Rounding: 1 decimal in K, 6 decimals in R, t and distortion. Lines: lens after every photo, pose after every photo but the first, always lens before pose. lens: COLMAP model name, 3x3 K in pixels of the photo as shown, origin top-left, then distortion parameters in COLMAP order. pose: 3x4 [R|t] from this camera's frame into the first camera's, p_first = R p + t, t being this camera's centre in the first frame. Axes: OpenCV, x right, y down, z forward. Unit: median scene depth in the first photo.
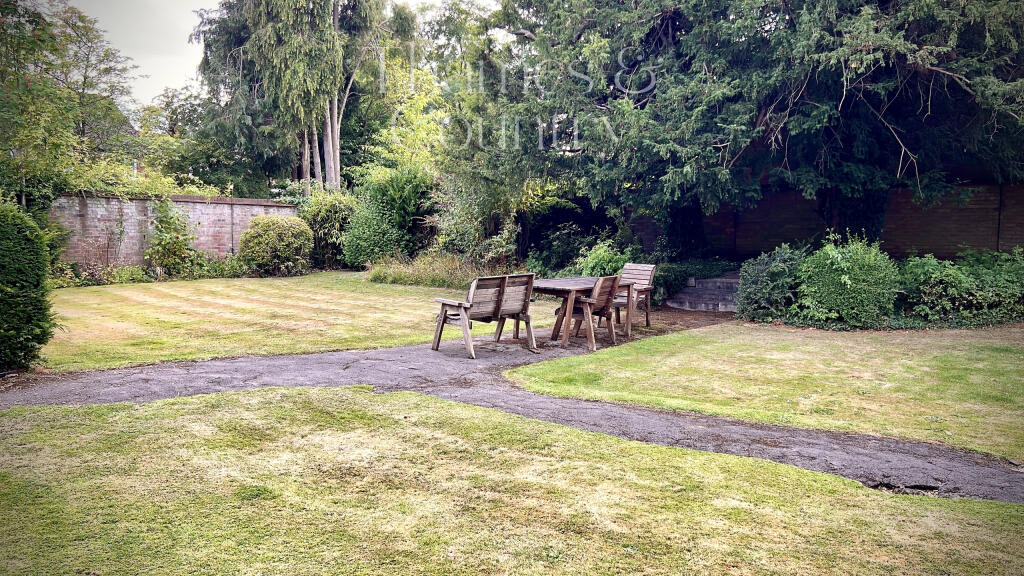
lens RADIAL K [[772.9, 0, 512.0], [0, 772.9, 288.0], [0, 0, 1]] dist [0.035946, -0.000506]
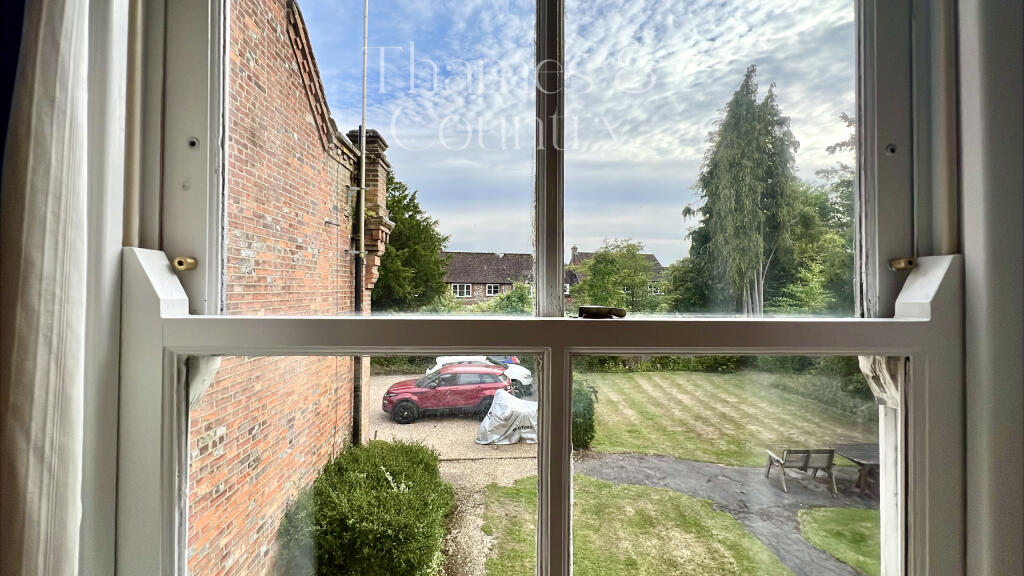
lens RADIAL K [[409.7, 0, 510.2], [0, 409.7, 287.7], [0, 0, 1]] dist [-0.002641, -0.000116]
pose [[0.674970, -0.008625, -0.737795, 0.116579], [-0.054089, 0.996663, -0.061135, -0.152119], [0.735860, 0.081171, 0.672251, -0.094237]]
